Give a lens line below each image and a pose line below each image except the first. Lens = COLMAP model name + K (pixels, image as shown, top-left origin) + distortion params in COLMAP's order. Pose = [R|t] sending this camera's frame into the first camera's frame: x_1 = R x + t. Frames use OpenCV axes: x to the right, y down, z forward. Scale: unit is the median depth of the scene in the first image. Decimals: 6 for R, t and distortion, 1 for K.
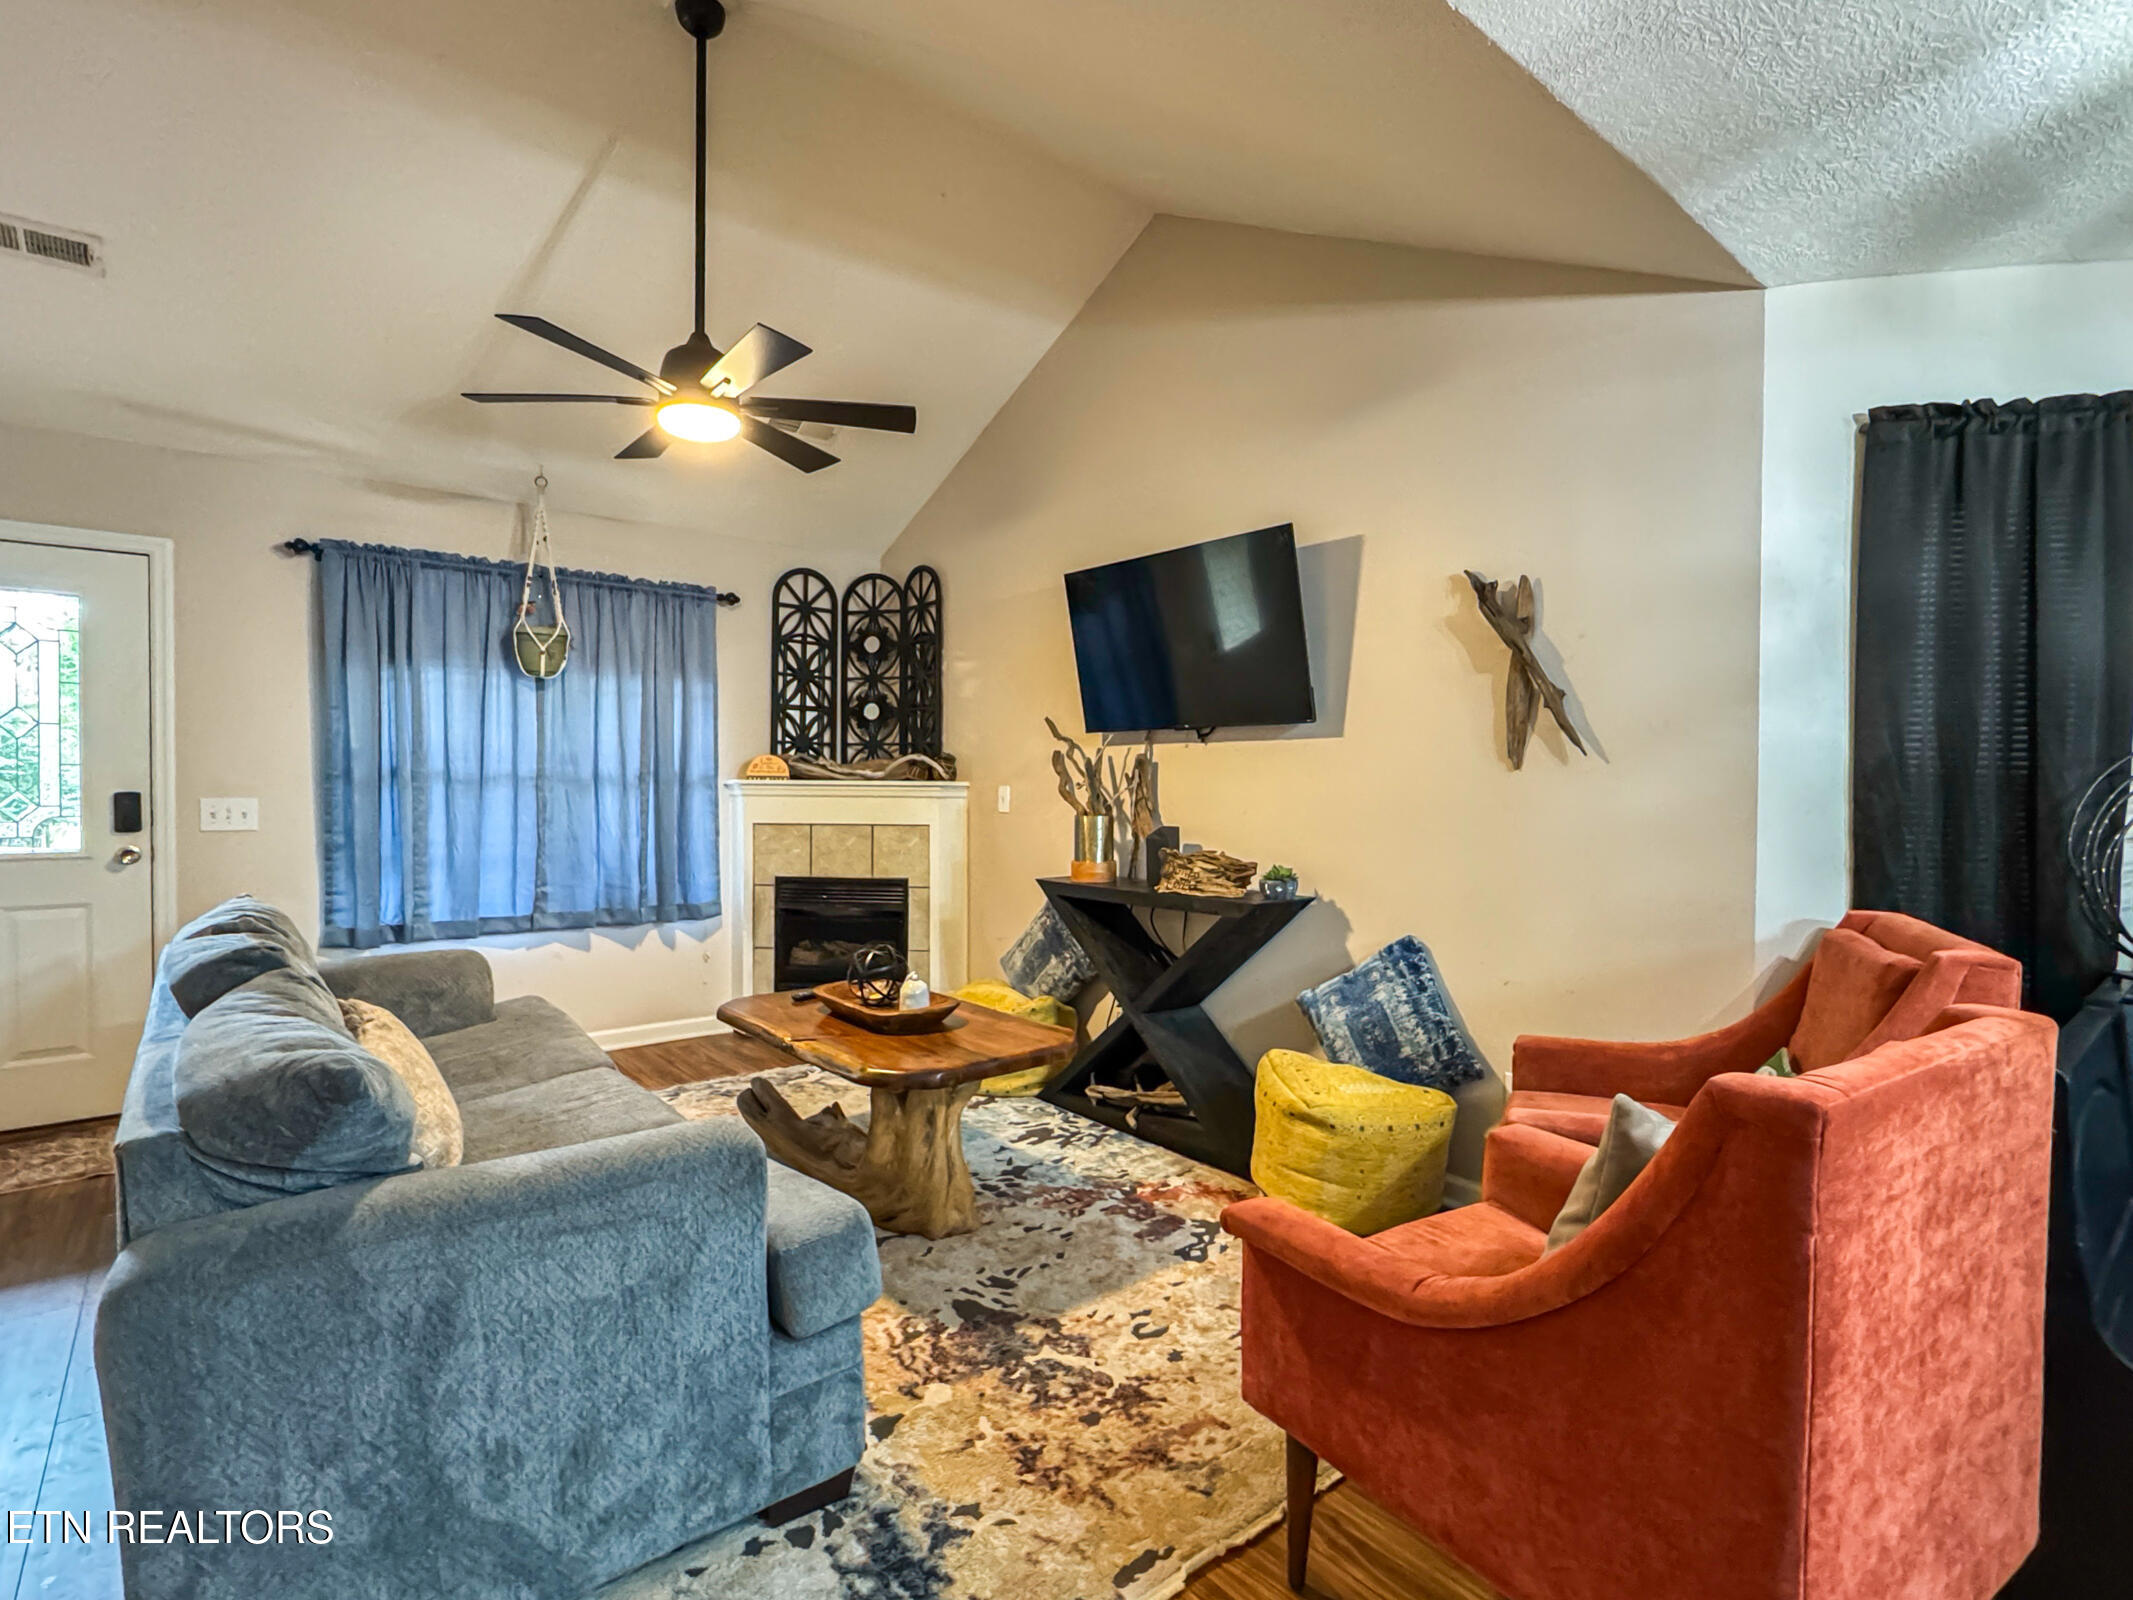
lens RADIAL K [[1013.6, 0, 1011.4], [0, 1013.6, 796.5], [0, 0, 1]] dist [-0.000527, -0.000069]
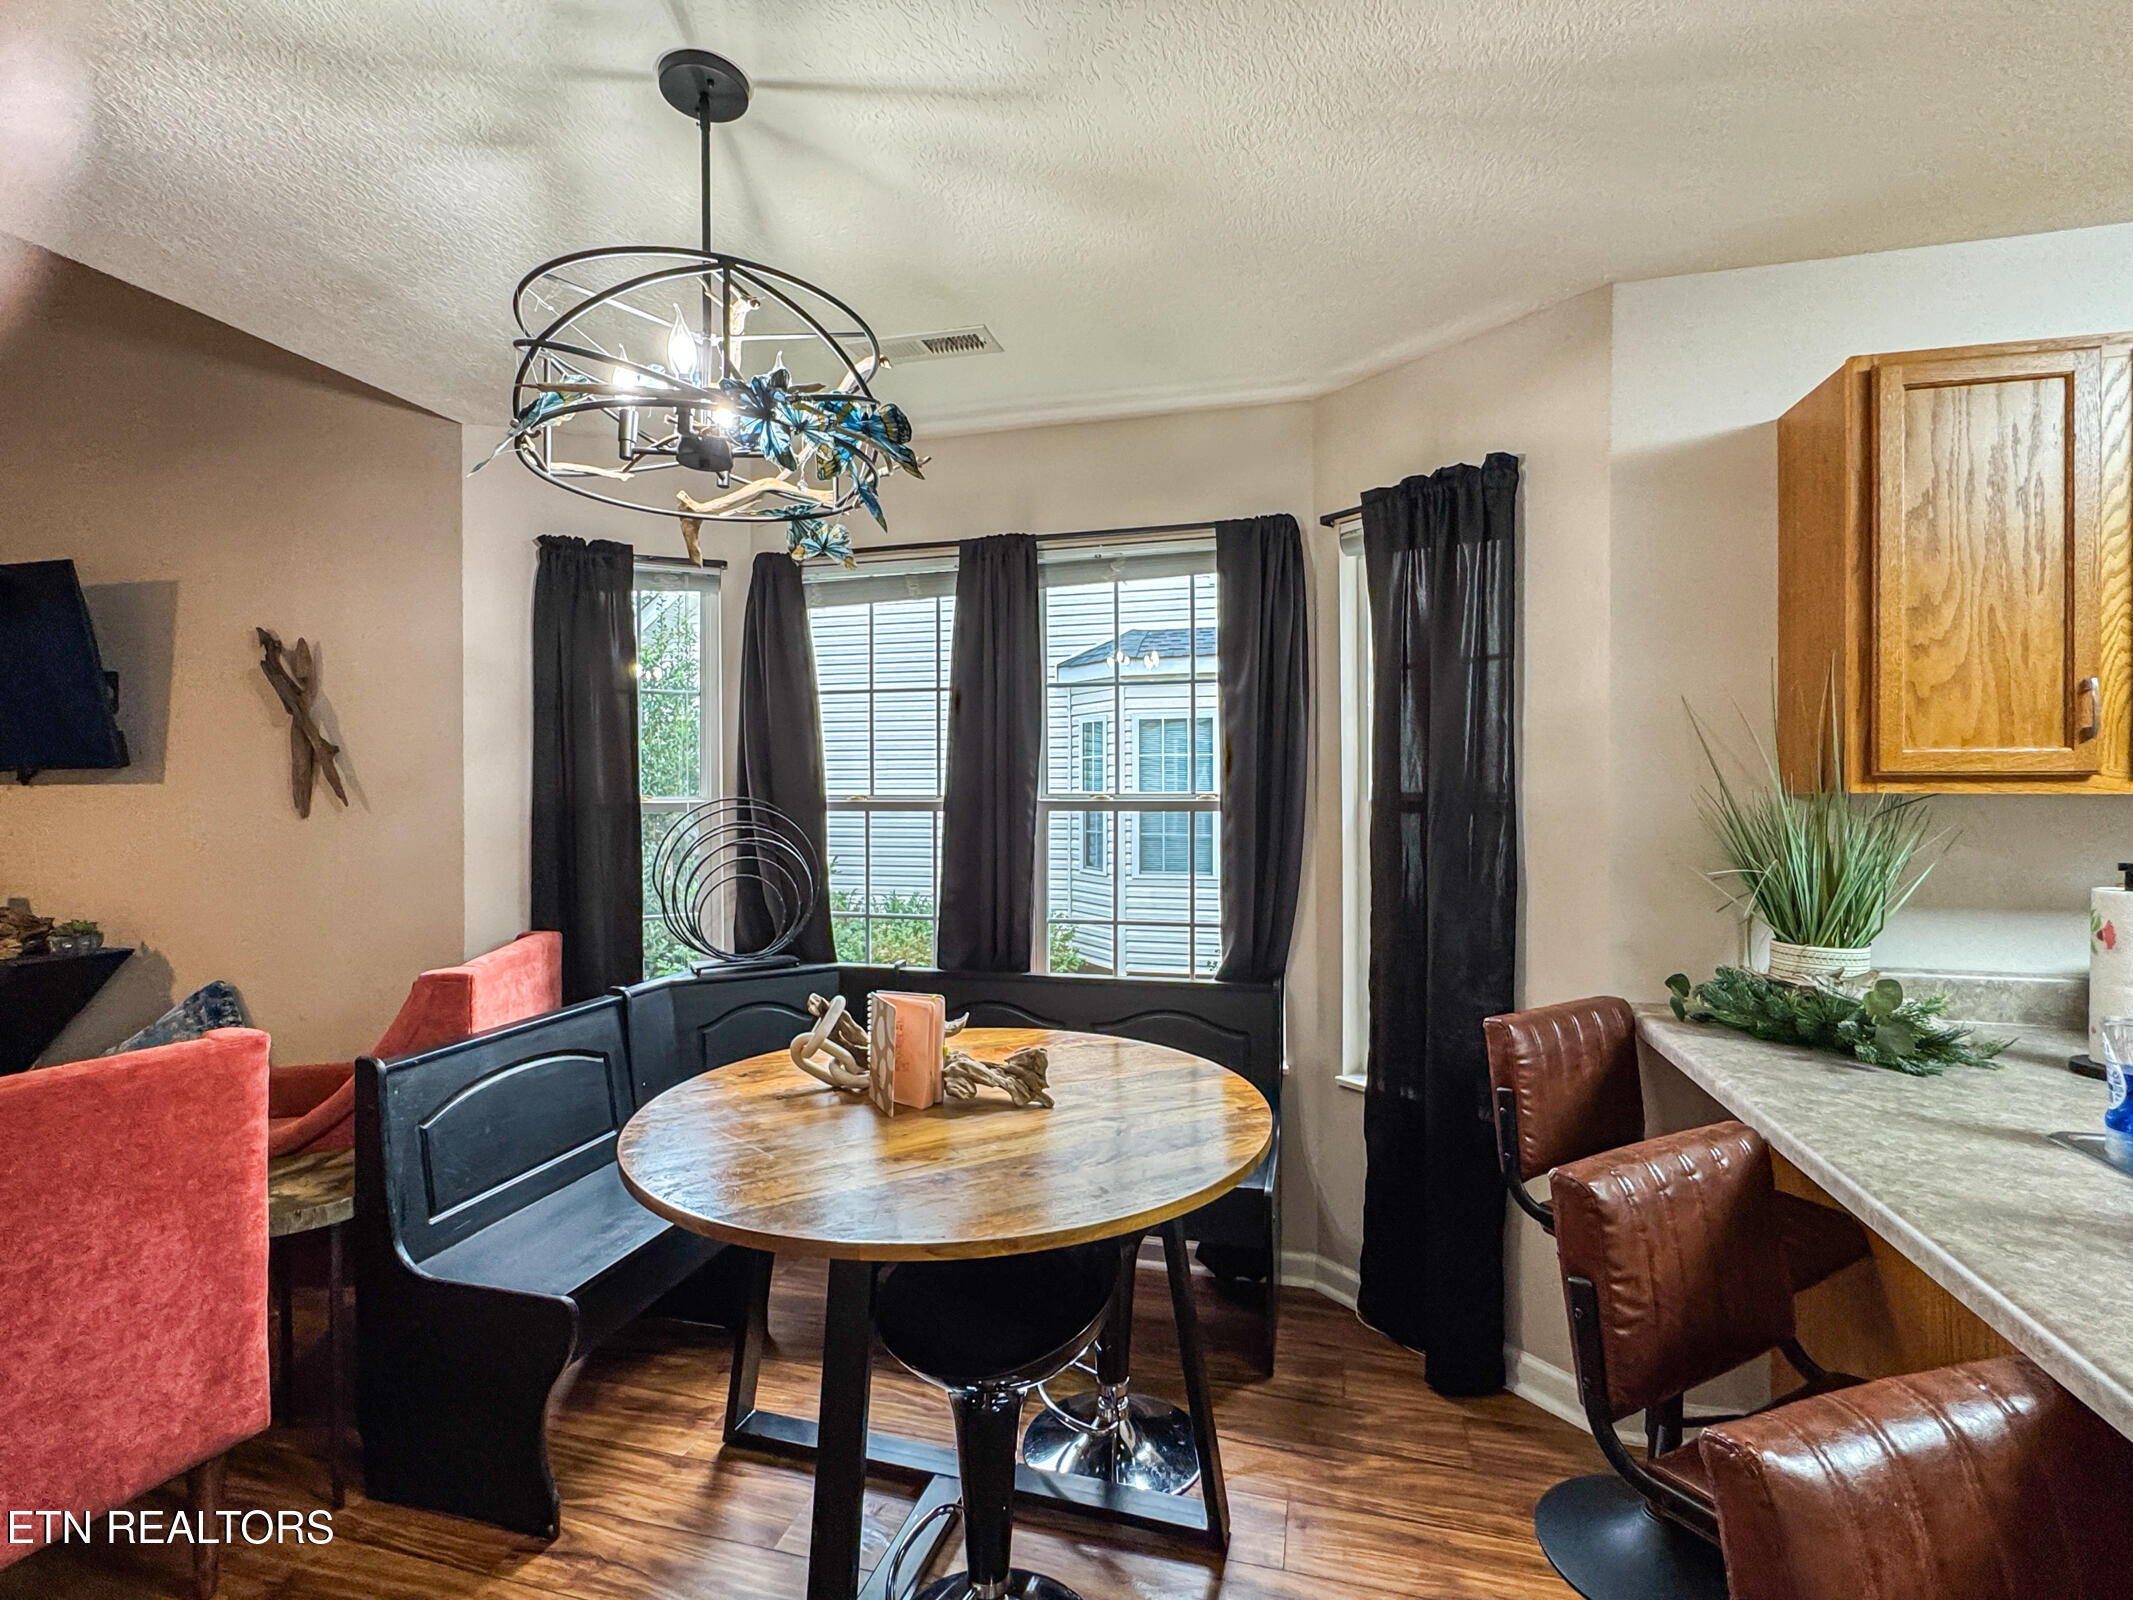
lens RADIAL K [[1013.6, 0, 1061.3], [0, 1013.6, 794.5], [0, 0, 1]] dist [-0.000527, -0.000069]
pose [[0.809328, -0.011764, 0.587239, 0.461622], [0.017638, 0.999835, -0.004279, -0.028512], [-0.587092, 0.013821, 0.809402, -0.306818]]
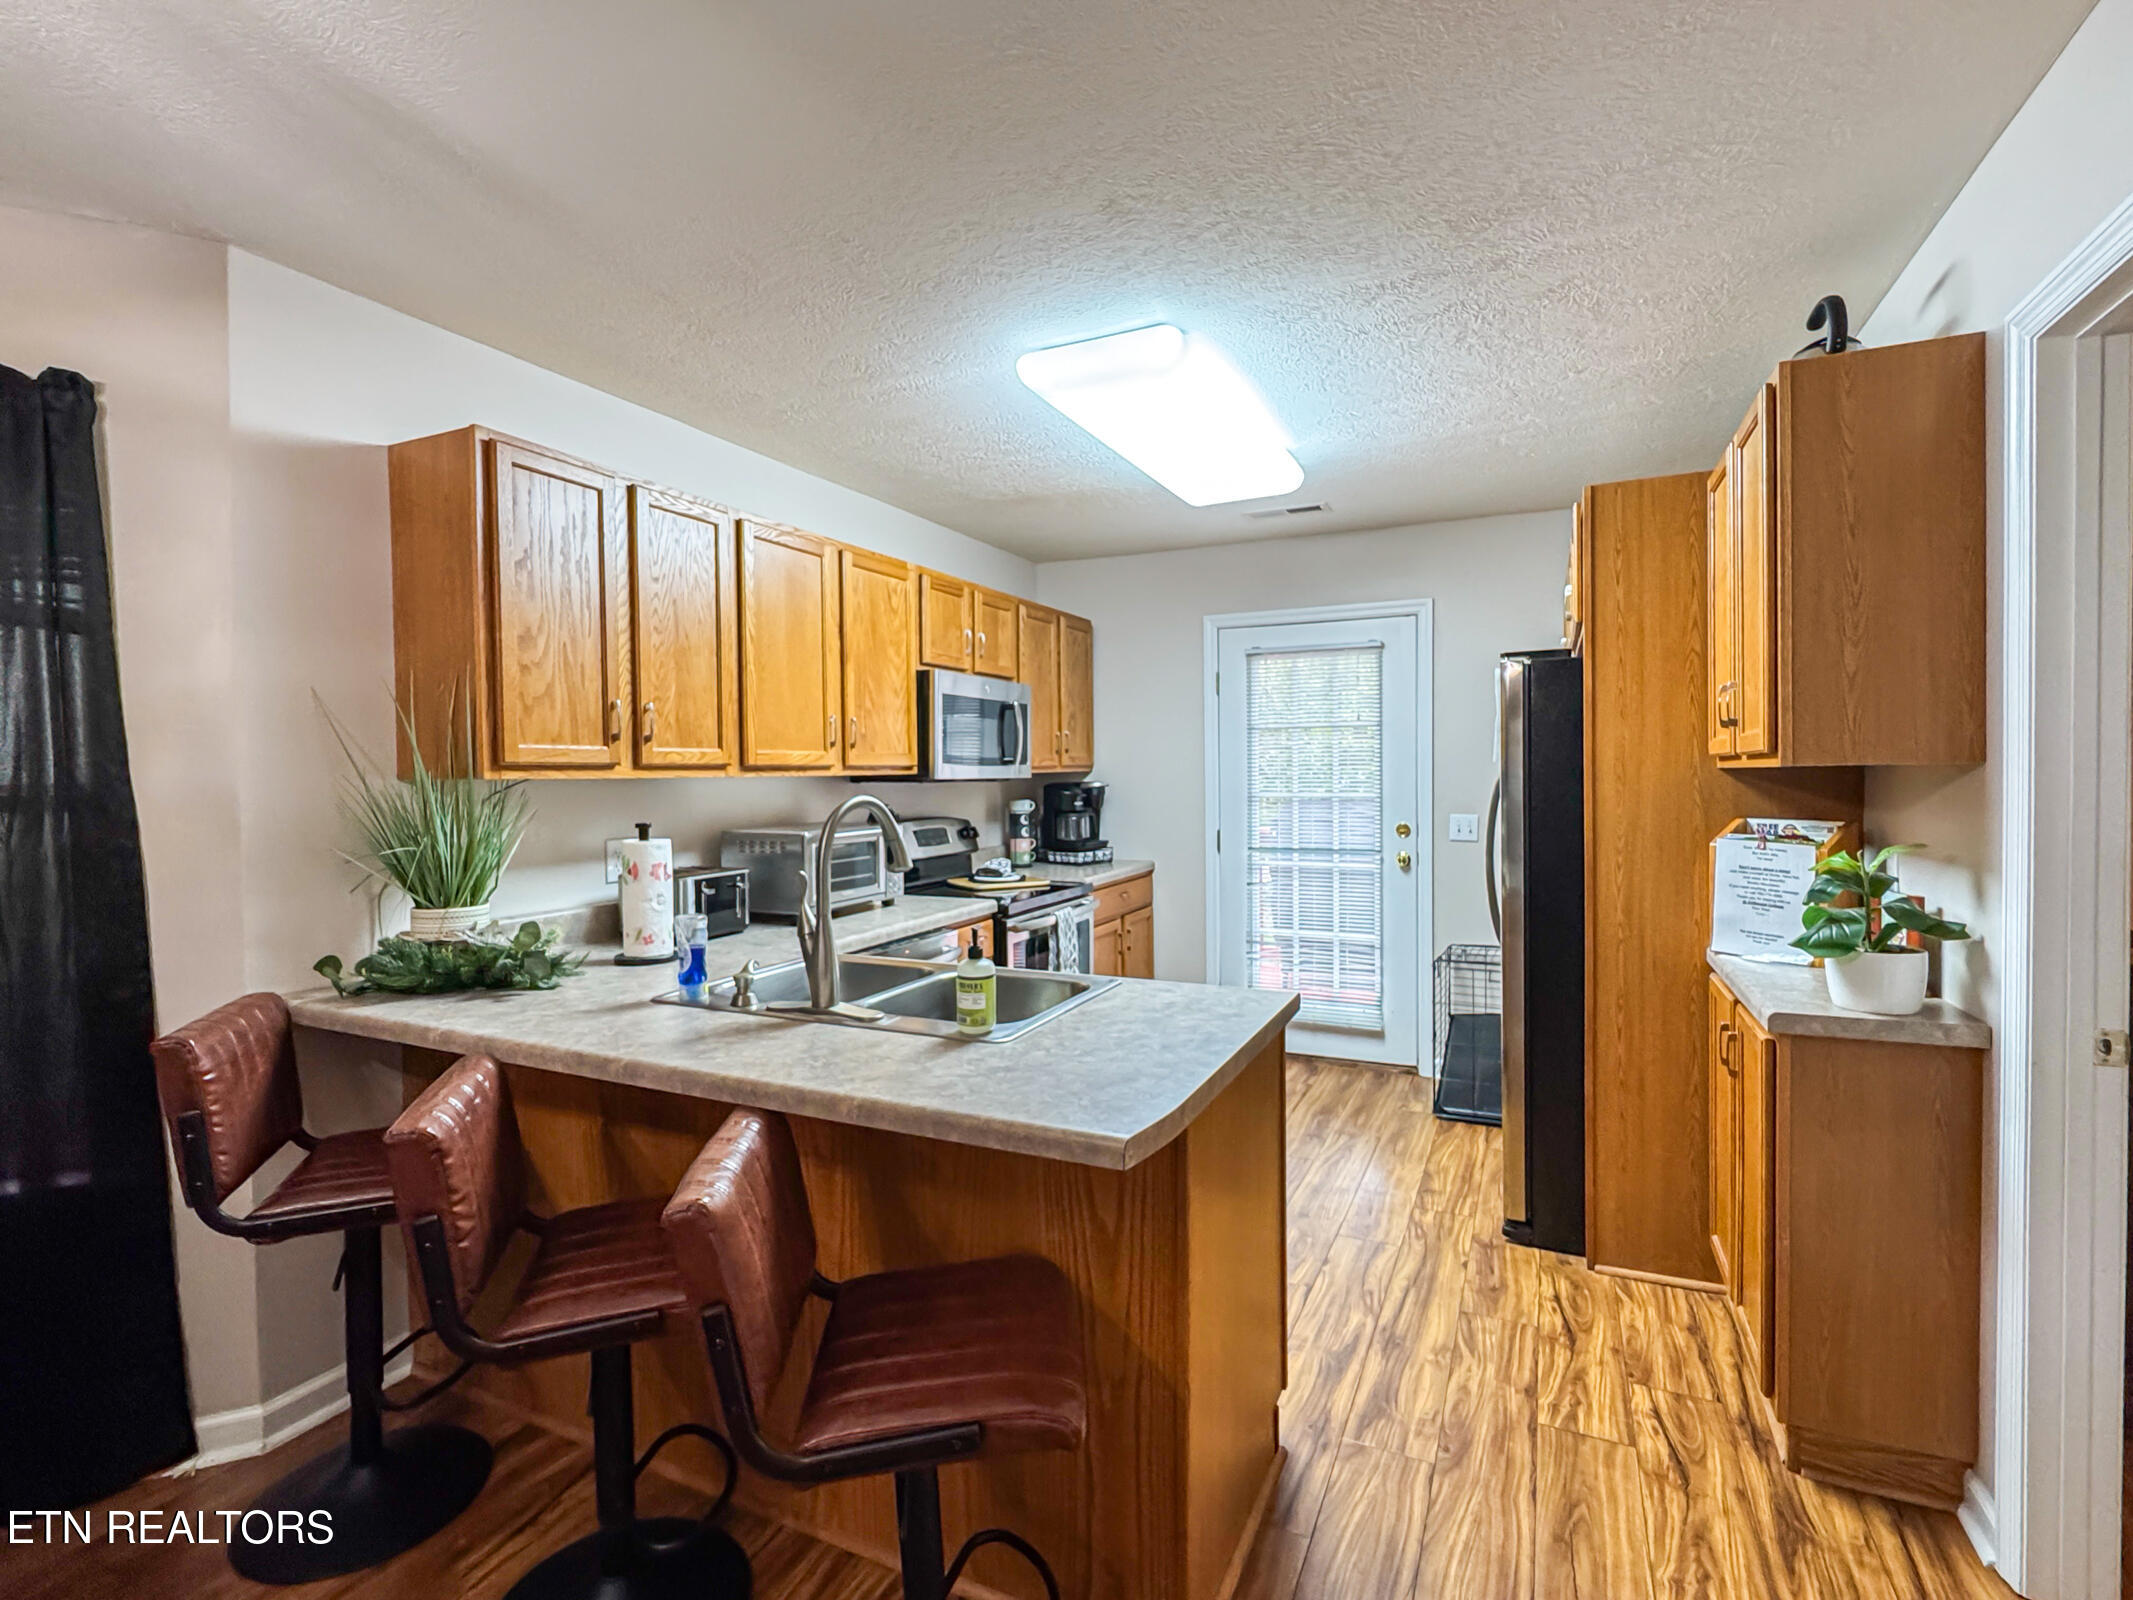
lens RADIAL K [[1013.6, 0, 1068.6], [0, 1013.6, 797.1], [0, 0, 1]] dist [-0.000527, -0.000069]
pose [[-0.431544, -0.023459, 0.901787, 0.350204], [0.023961, 0.999011, 0.037454, -0.028099], [-0.901774, 0.037770, -0.430555, -0.175371]]
